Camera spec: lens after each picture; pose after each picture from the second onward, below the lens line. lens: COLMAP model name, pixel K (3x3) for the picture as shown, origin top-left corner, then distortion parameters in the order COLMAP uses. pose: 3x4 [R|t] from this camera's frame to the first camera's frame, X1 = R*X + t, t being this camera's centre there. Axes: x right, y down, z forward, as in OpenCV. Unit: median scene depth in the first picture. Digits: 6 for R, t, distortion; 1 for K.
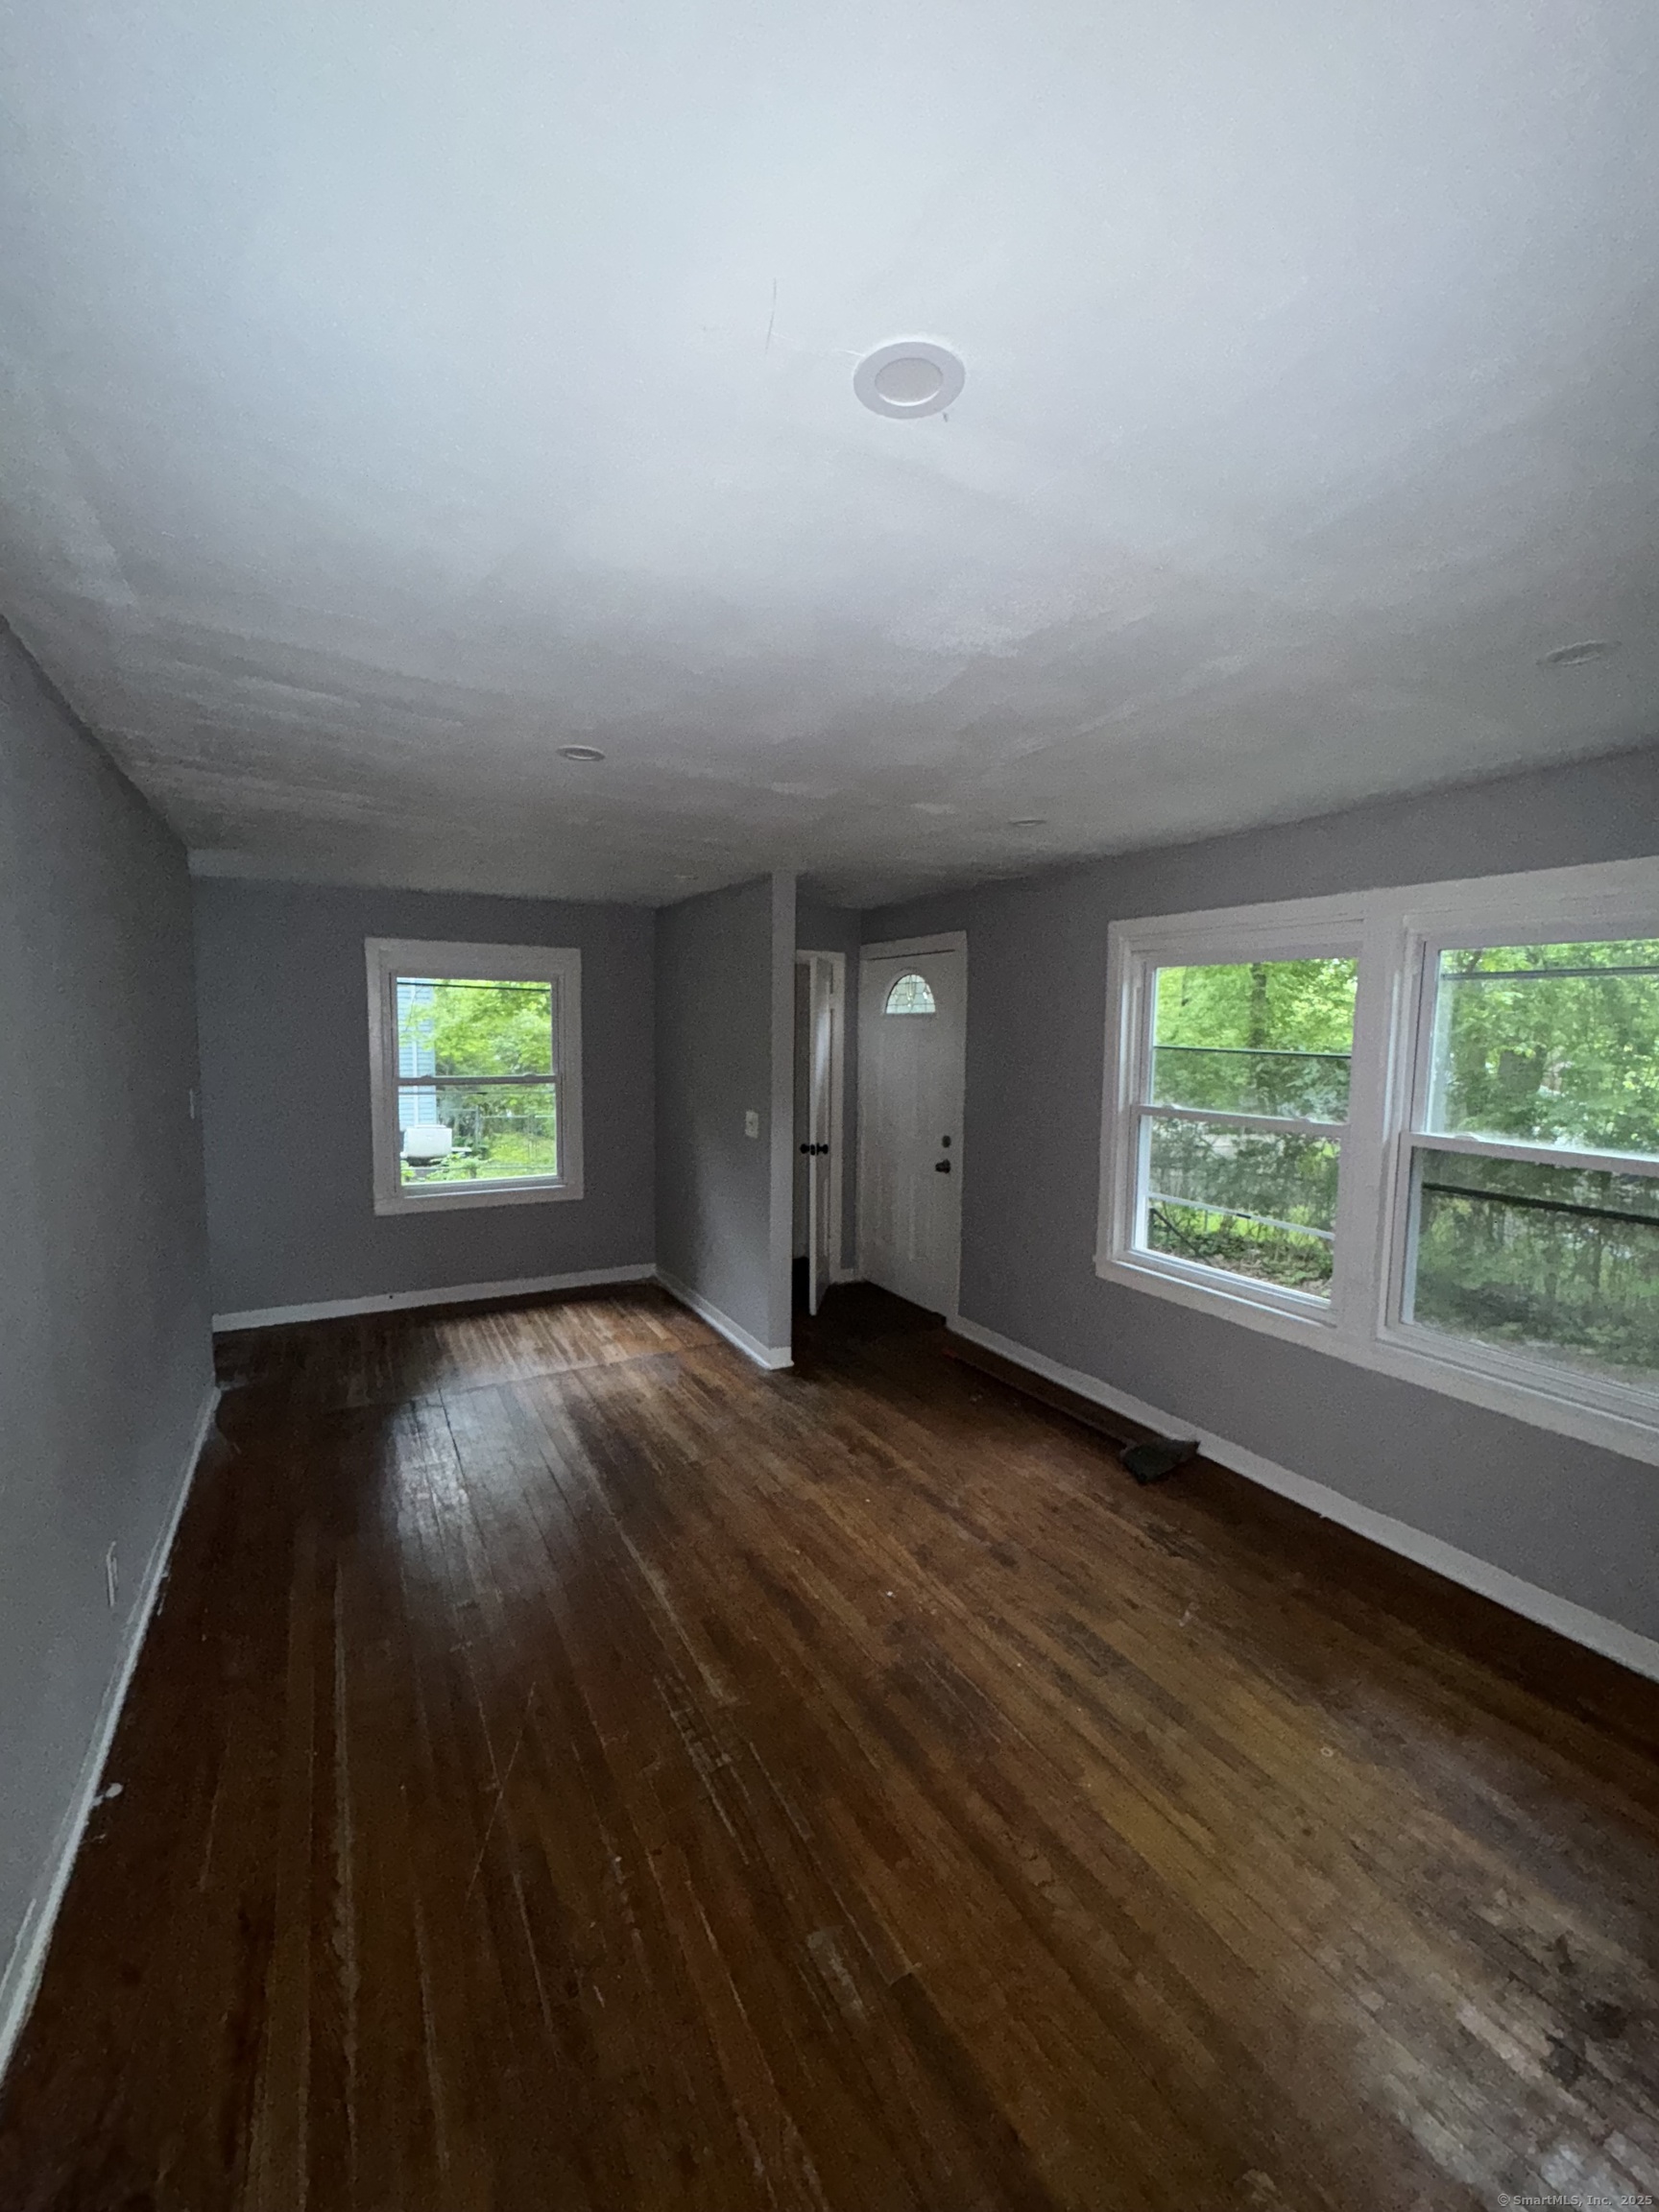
lens RADIAL K [[886.0, 0, 830.2], [0, 886.0, 1111.8], [0, 0, 1]] dist [0.000755, -0.000117]
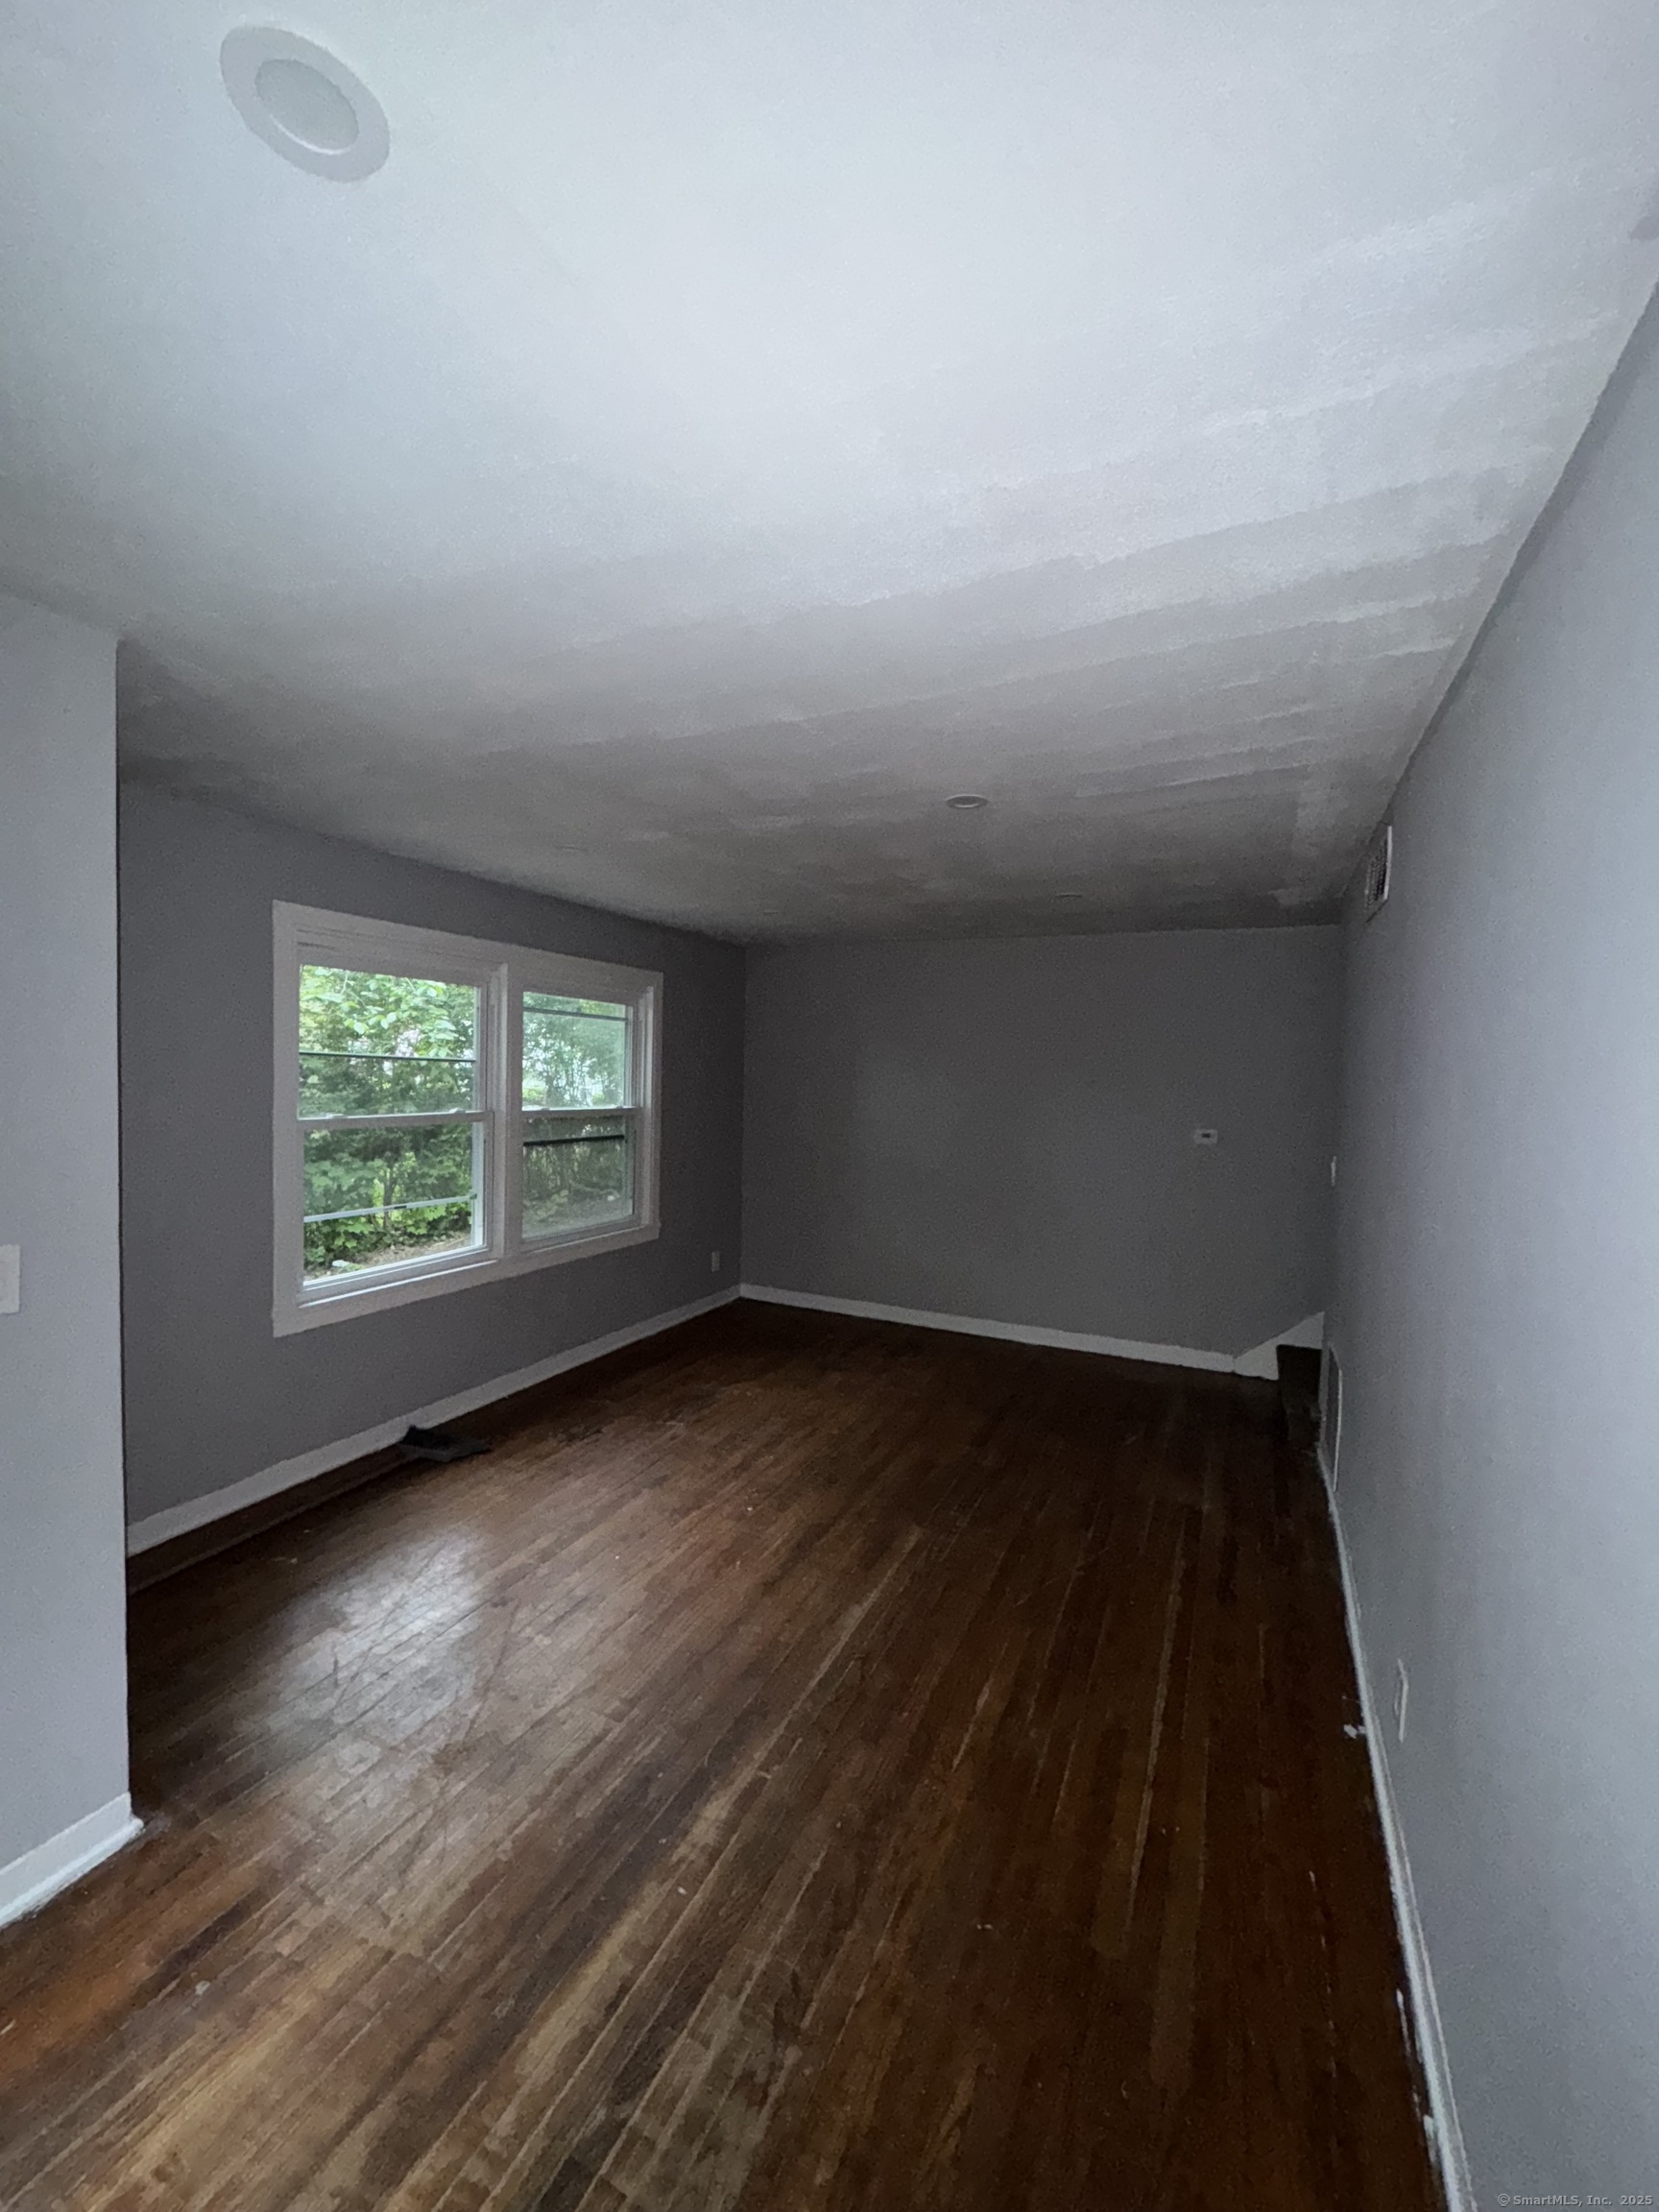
lens RADIAL K [[886.0, 0, 830.2], [0, 886.0, 1111.8], [0, 0, 1]] dist [0.000755, -0.000117]
pose [[-0.579073, -0.062270, 0.812894, -0.919603], [0.040337, 0.993669, 0.104853, -0.117339], [-0.814278, 0.093507, -0.572895, 1.503164]]
